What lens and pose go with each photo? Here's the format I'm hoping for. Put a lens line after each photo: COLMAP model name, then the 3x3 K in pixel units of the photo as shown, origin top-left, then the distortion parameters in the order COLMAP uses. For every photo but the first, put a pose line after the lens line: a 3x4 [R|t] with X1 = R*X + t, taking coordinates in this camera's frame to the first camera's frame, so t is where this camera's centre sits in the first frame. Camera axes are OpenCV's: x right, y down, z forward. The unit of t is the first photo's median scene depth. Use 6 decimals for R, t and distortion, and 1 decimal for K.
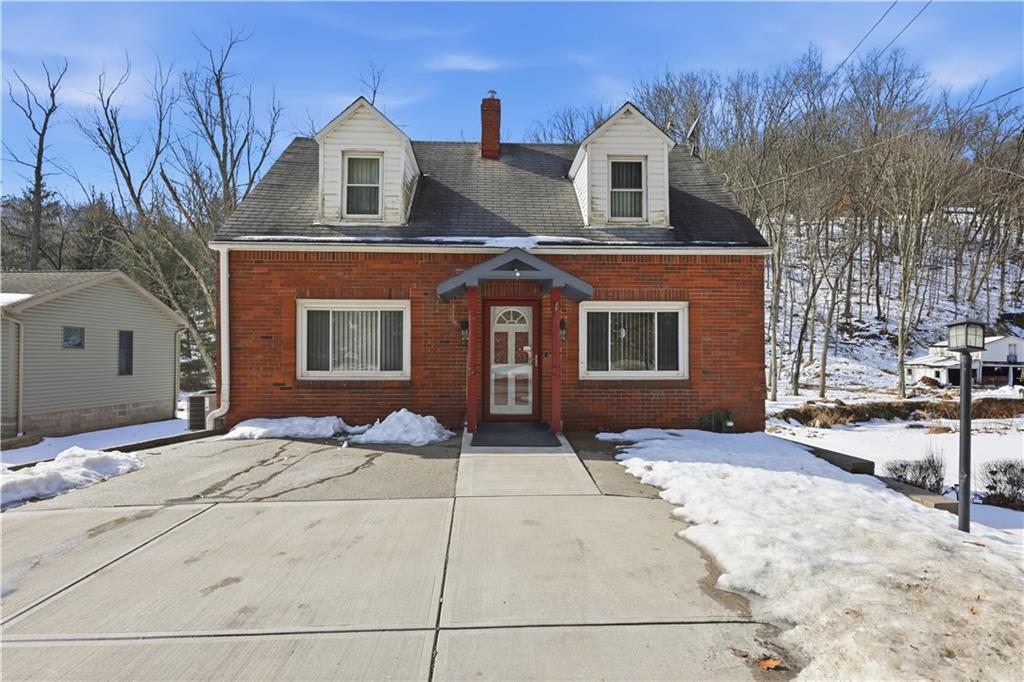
lens RADIAL K [[540.8, 0, 512.0], [0, 540.8, 341.0], [0, 0, 1]] dist [0.000143, -0.000258]
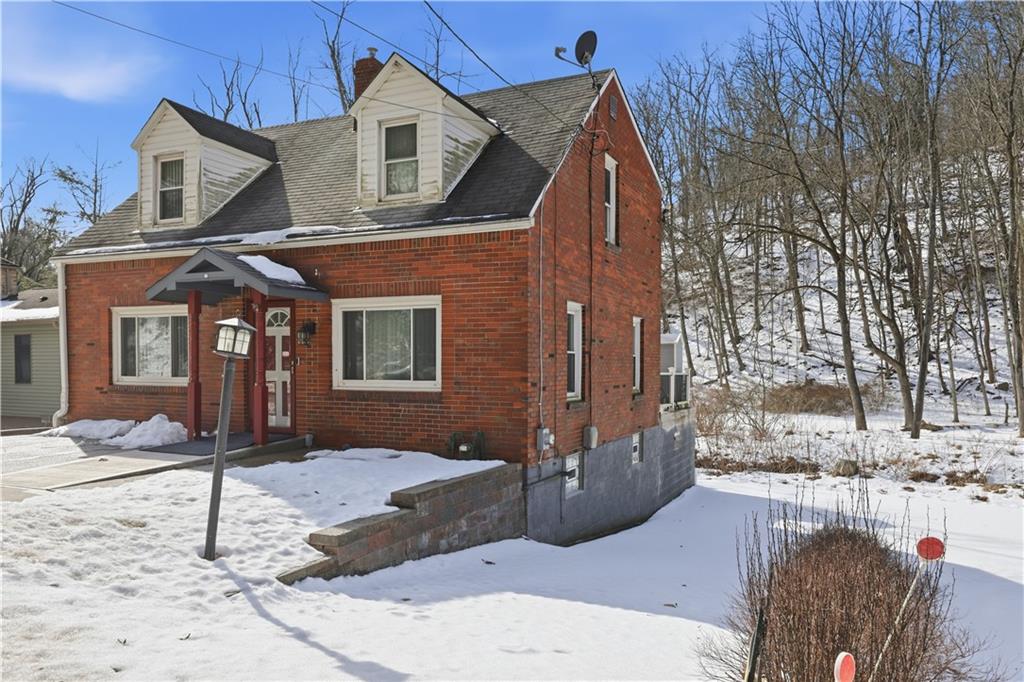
lens RADIAL K [[773.3, 0, 511.2], [0, 773.3, 362.0], [0, 0, 1]] dist [-0.000956, -0.000530]
pose [[0.886389, 0.001945, -0.462937, 0.968620], [0.009020, 0.999729, 0.021470, 0.003049], [0.462853, -0.023206, 0.886131, 0.032712]]
